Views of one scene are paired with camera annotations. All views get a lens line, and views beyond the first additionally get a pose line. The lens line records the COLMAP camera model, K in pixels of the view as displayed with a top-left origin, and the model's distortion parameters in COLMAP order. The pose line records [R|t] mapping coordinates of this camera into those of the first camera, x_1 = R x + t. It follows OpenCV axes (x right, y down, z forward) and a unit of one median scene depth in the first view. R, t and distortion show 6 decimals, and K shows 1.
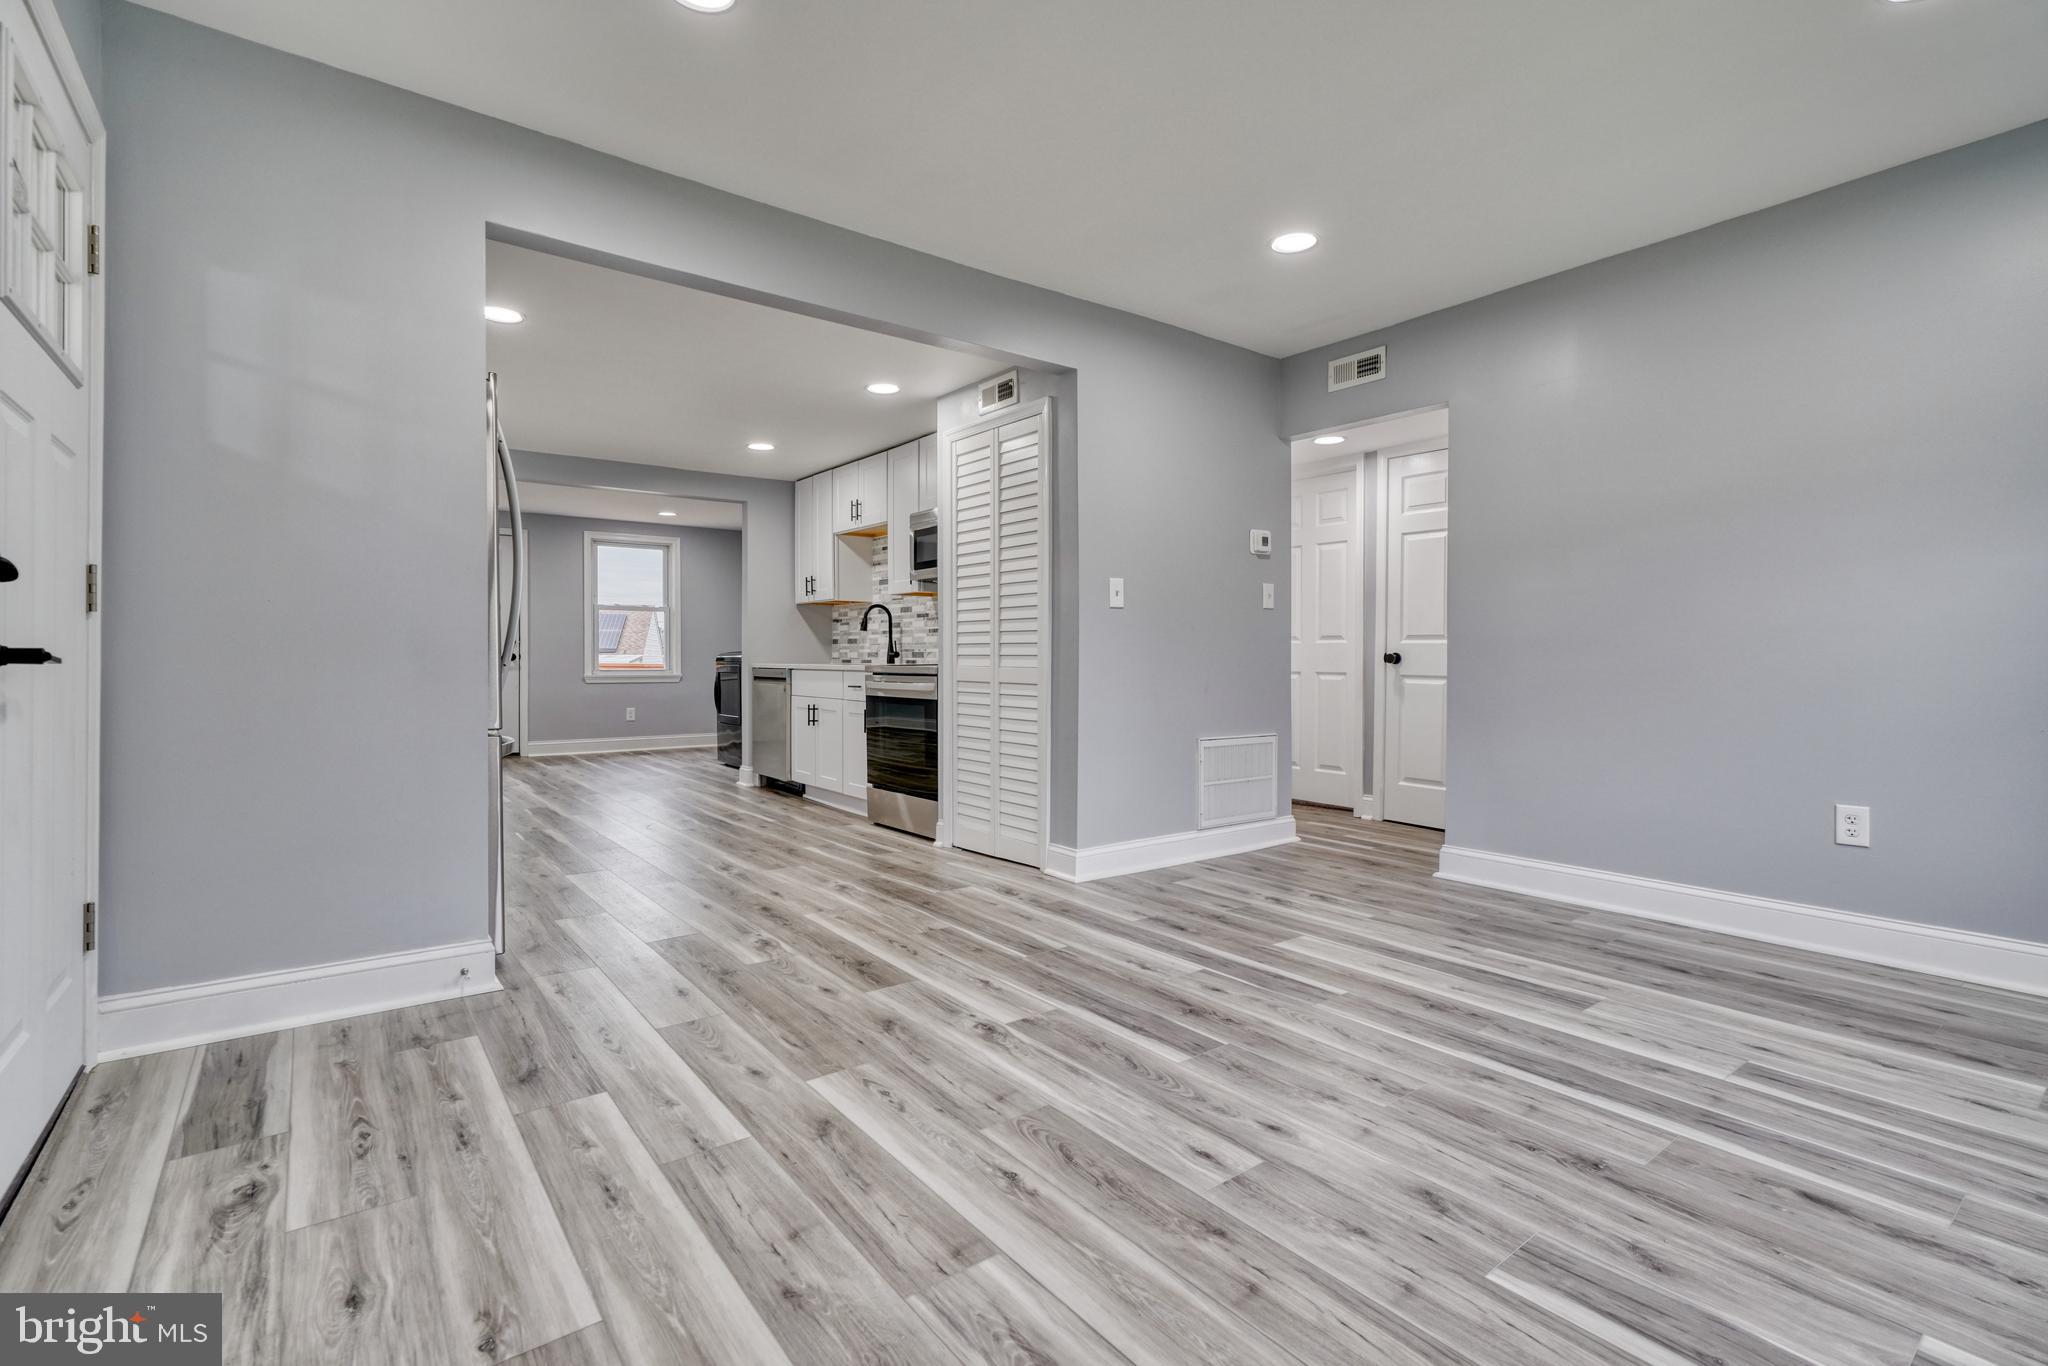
lens RADIAL K [[945.4, 0, 1011.1], [0, 945.4, 667.7], [0, 0, 1]] dist [-0.008554, 0.005130]
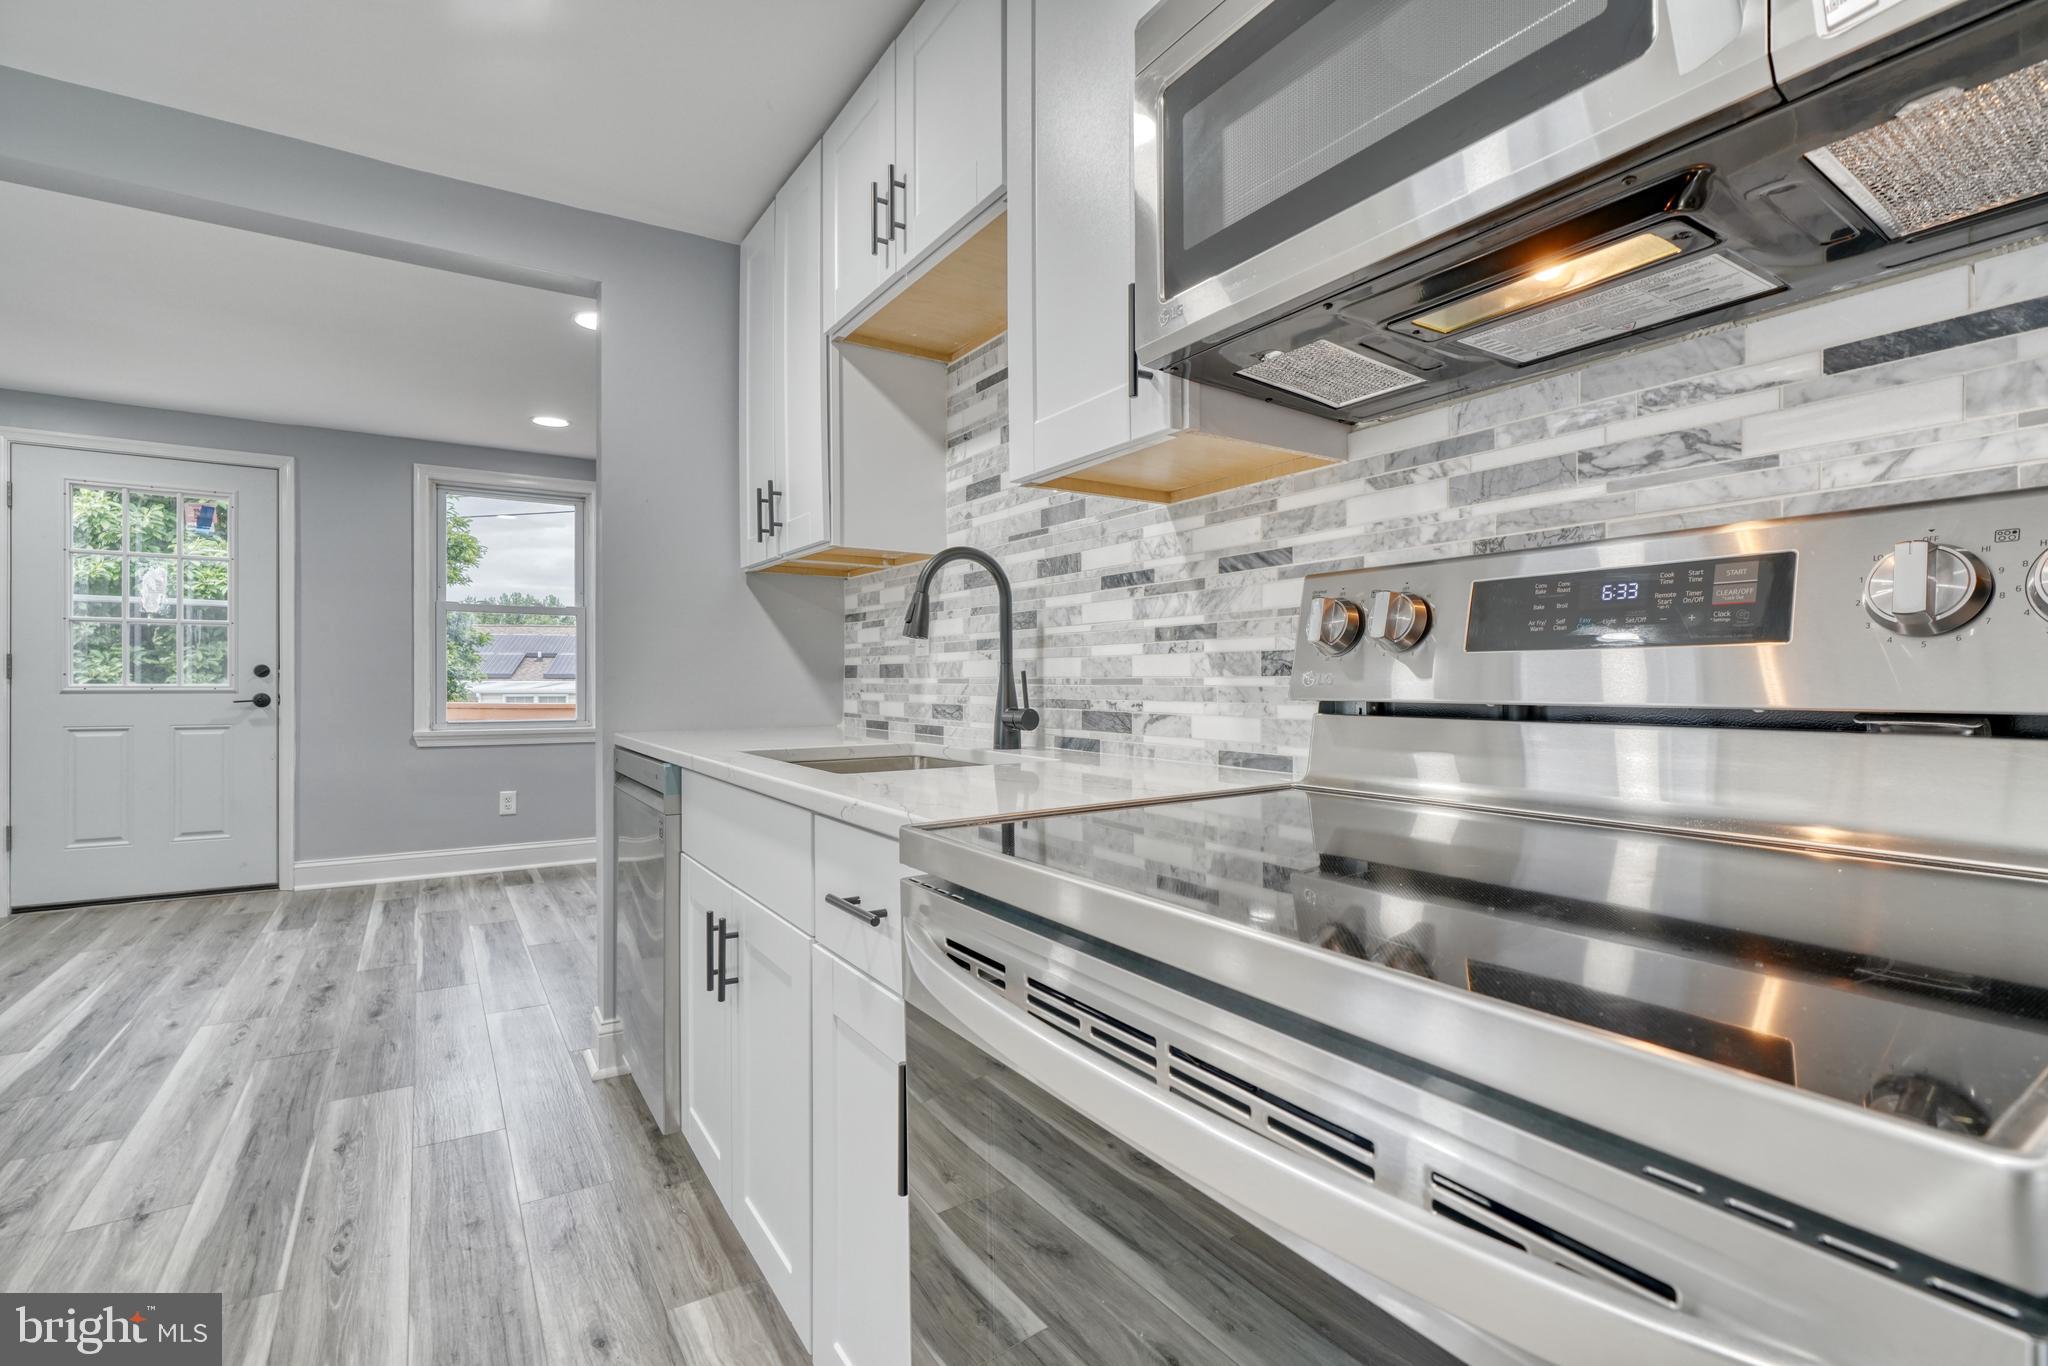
lens RADIAL K [[933.2, 0, 1016.0], [0, 933.2, 683.6], [0, 0, 1]] dist [-0.012586, 0.007101]
pose [[0.997353, -0.001295, -0.072706, -0.220686], [0.000698, 0.999966, -0.008225, -0.047355], [0.072715, 0.008152, 0.997319, 1.512701]]
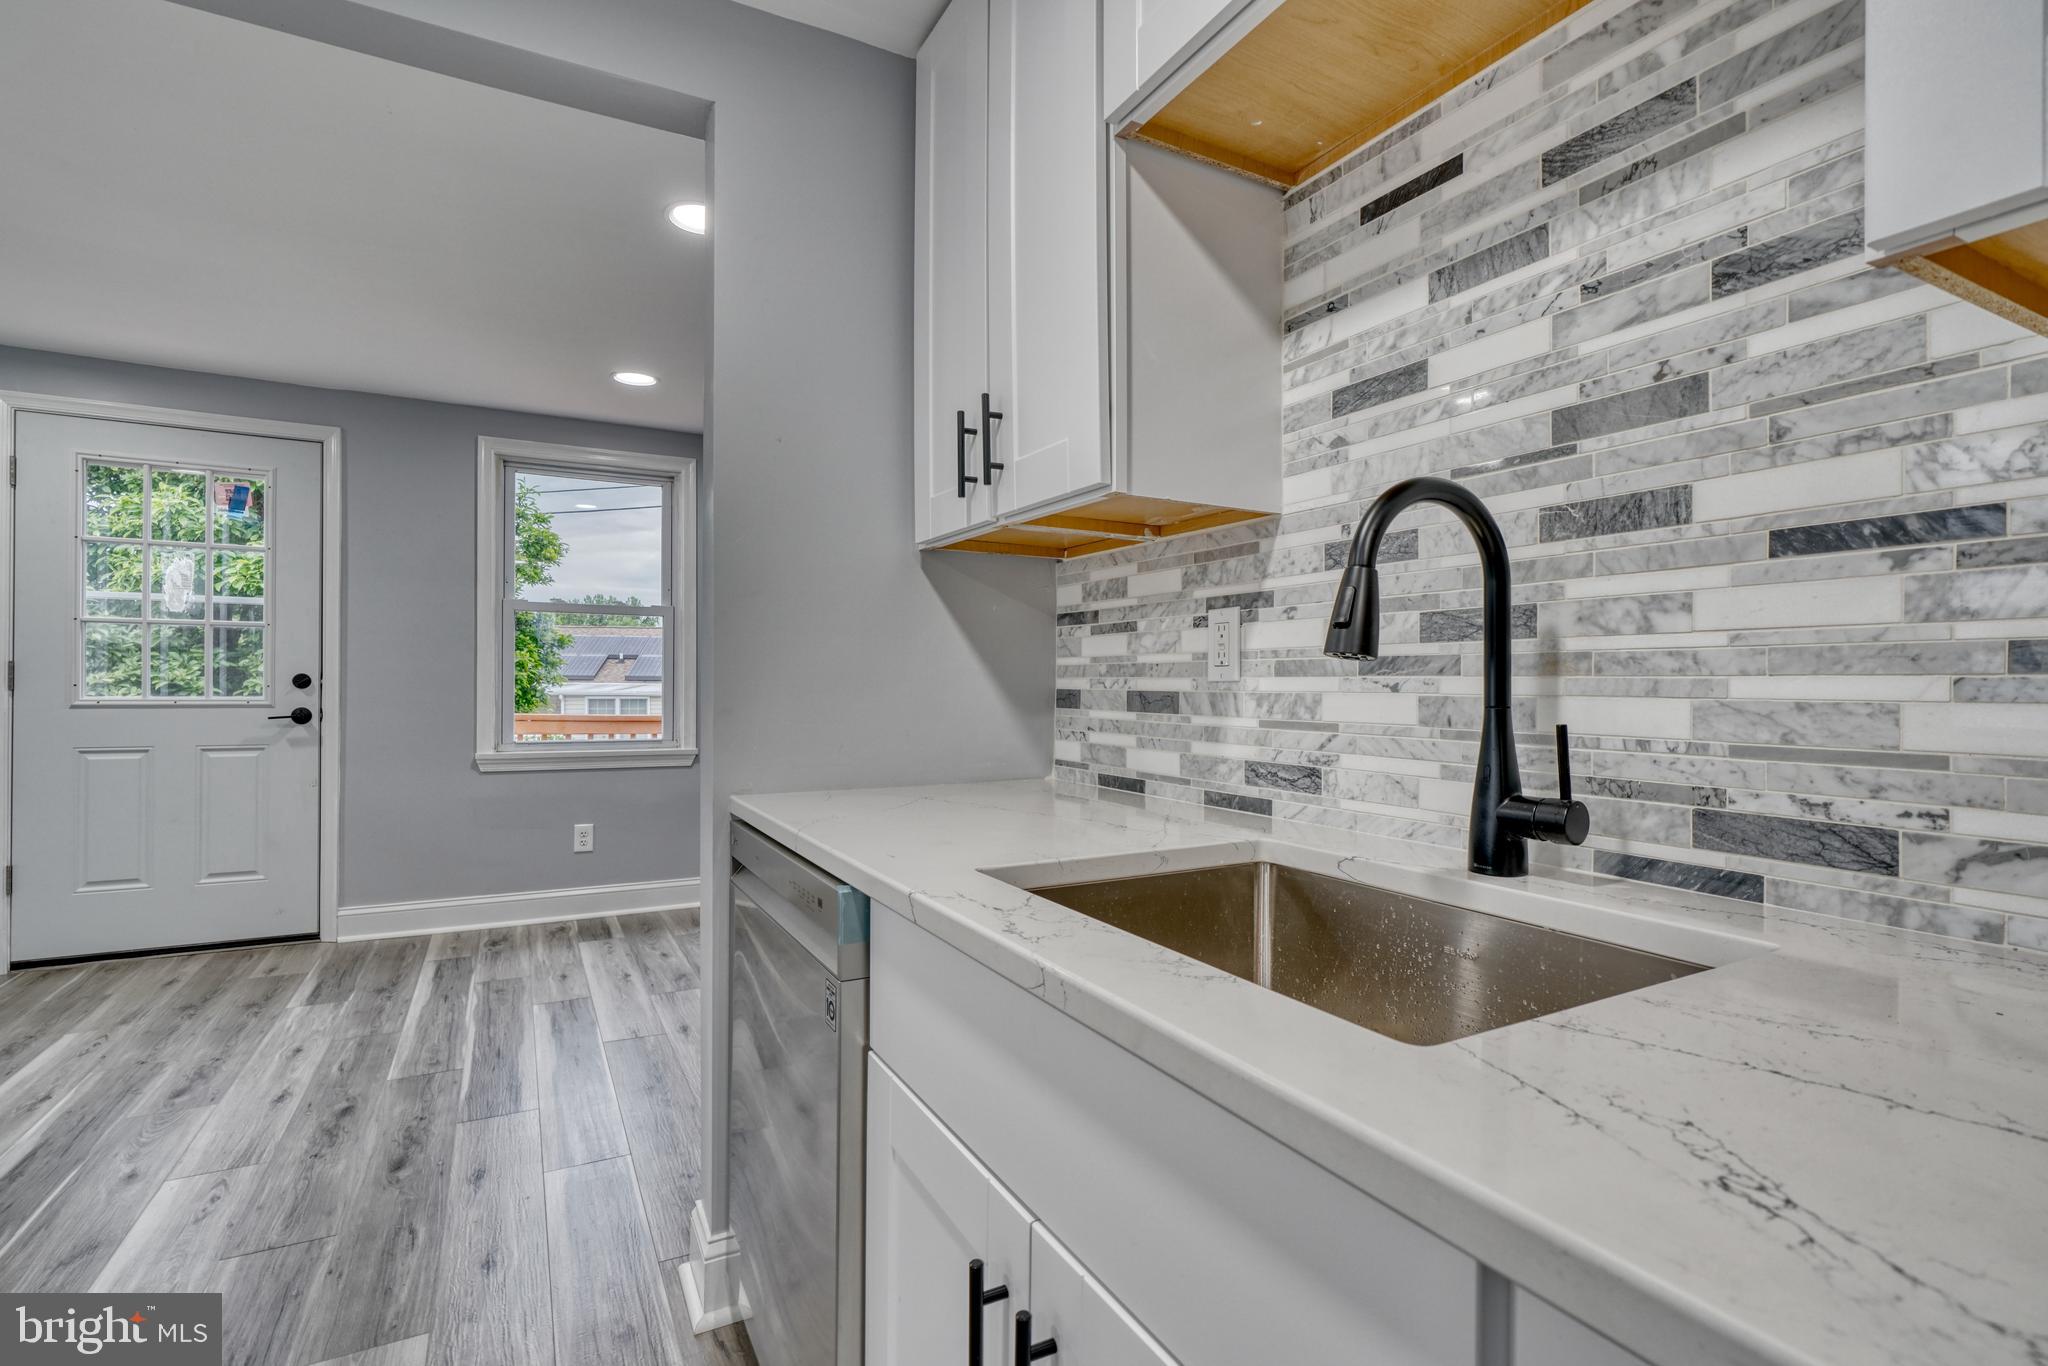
lens RADIAL K [[951.7, 0, 1015.8], [0, 951.7, 684.9], [0, 0, 1]] dist [-0.009723, 0.007008]
pose [[0.988426, 0.004495, -0.151634, -0.388302], [-0.006016, 0.999936, -0.009576, -0.069651], [0.151581, 0.010377, 0.988390, 1.789407]]
